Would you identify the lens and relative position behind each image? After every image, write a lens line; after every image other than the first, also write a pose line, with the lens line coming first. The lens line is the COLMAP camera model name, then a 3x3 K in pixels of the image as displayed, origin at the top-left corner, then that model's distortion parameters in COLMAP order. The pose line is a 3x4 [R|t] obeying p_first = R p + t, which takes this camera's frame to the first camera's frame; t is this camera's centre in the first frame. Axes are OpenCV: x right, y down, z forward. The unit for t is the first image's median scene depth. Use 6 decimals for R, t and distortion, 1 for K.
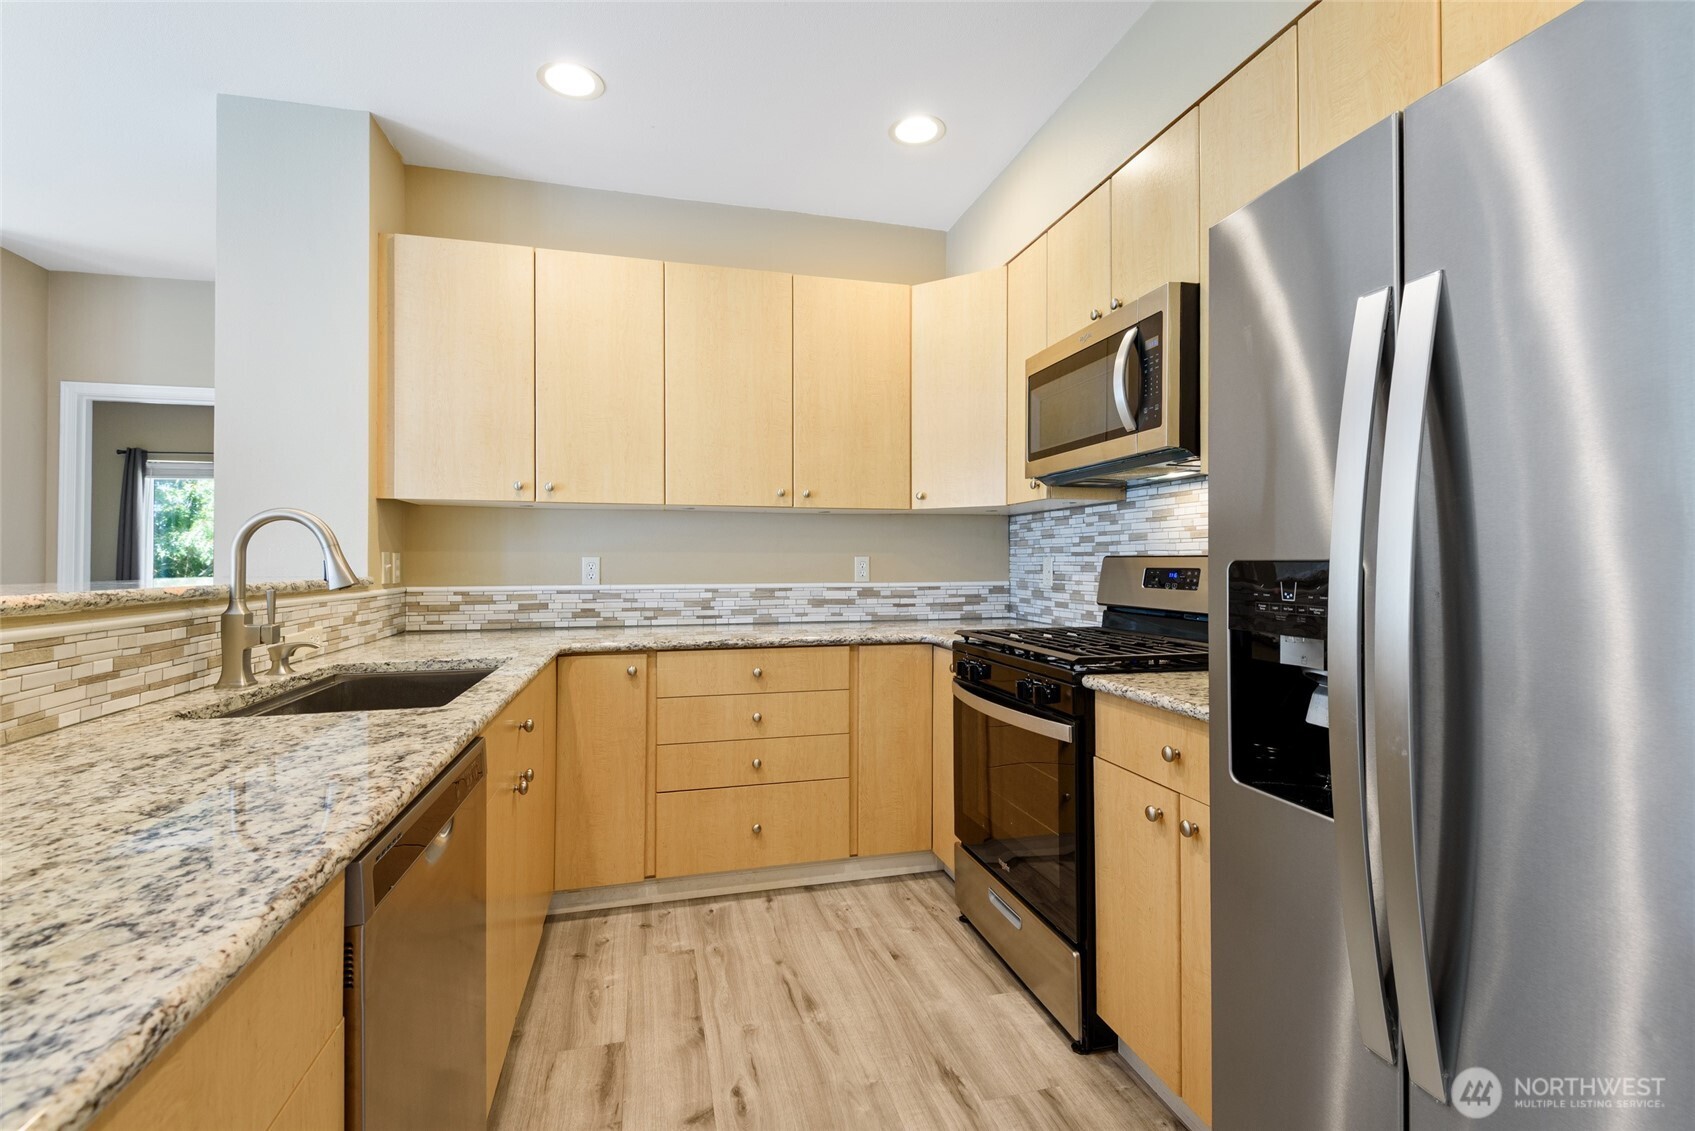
lens RADIAL K [[765.7, 0, 858.0], [0, 765.7, 556.1], [0, 0, 1]] dist [0.020421, -0.004169]
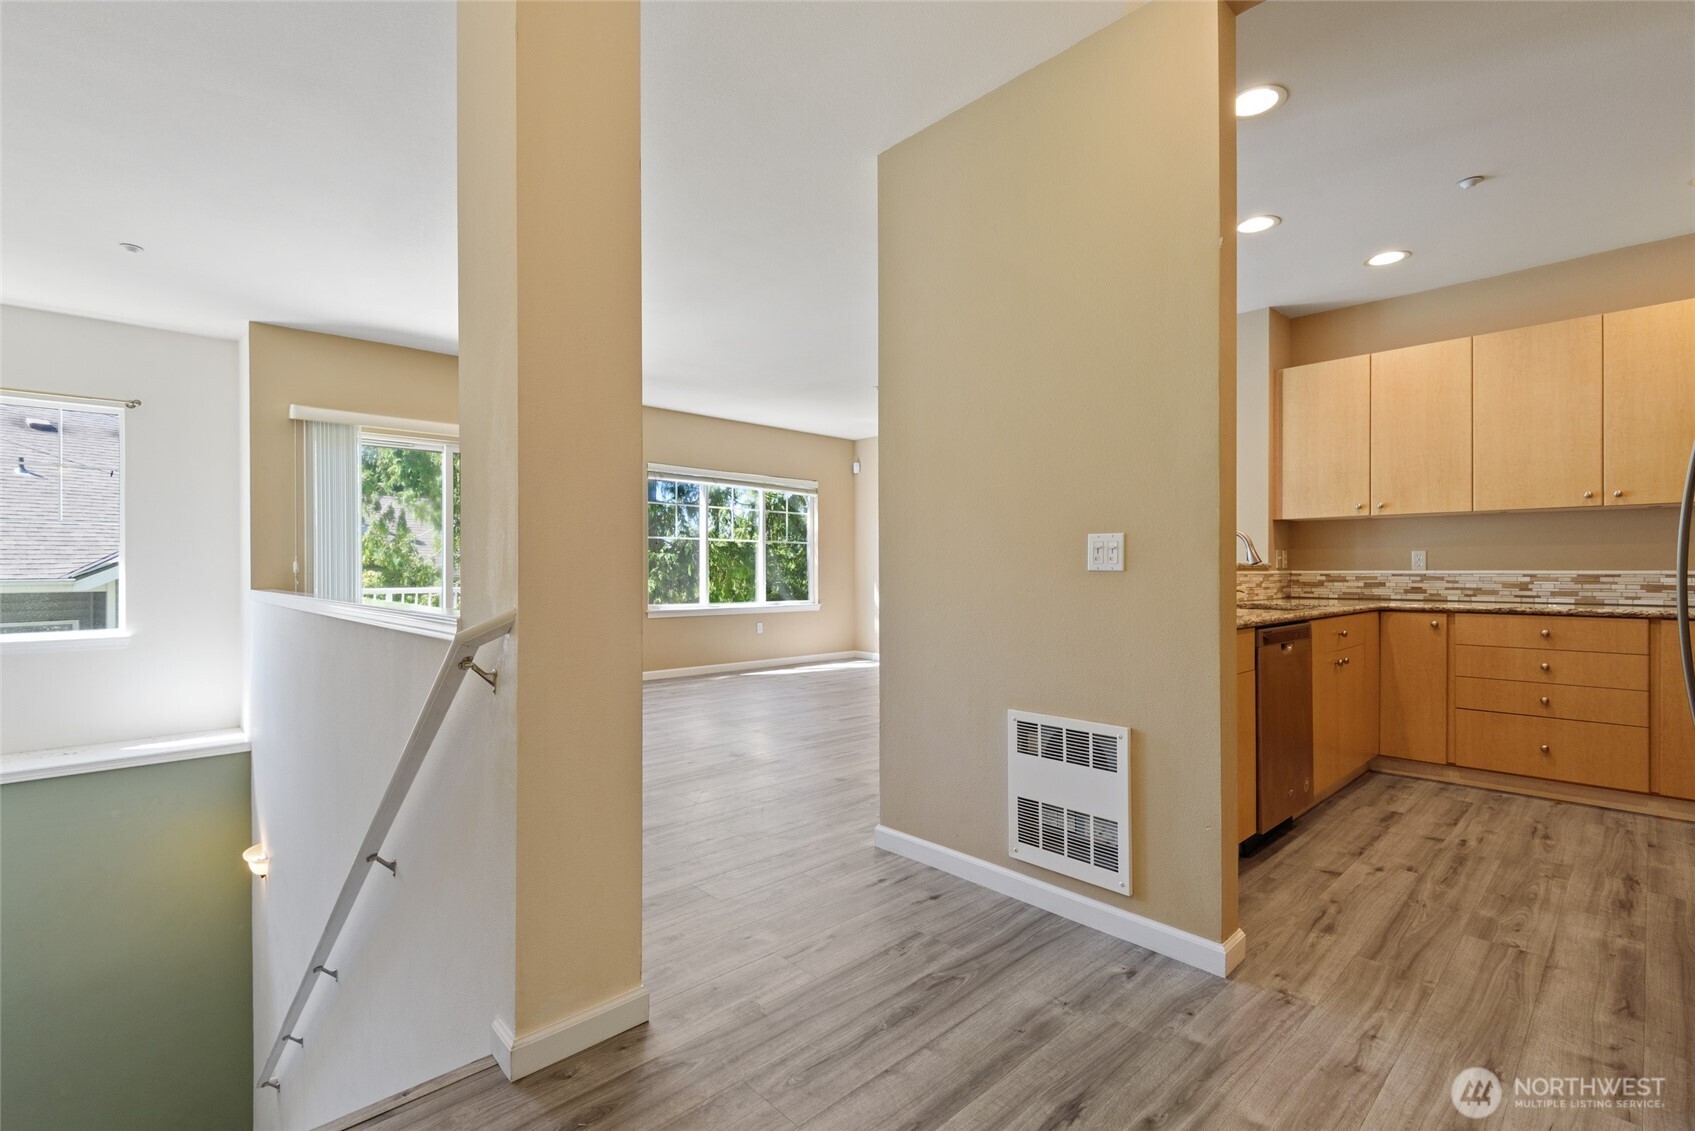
lens RADIAL K [[765.7, 0, 859.7], [0, 765.7, 563.6], [0, 0, 1]] dist [0.020421, -0.004169]
pose [[0.483886, -0.004366, -0.875120, 0.456285], [0.006547, 0.999978, -0.001369, 0.022758], [0.875107, -0.005067, 0.483903, -0.676716]]
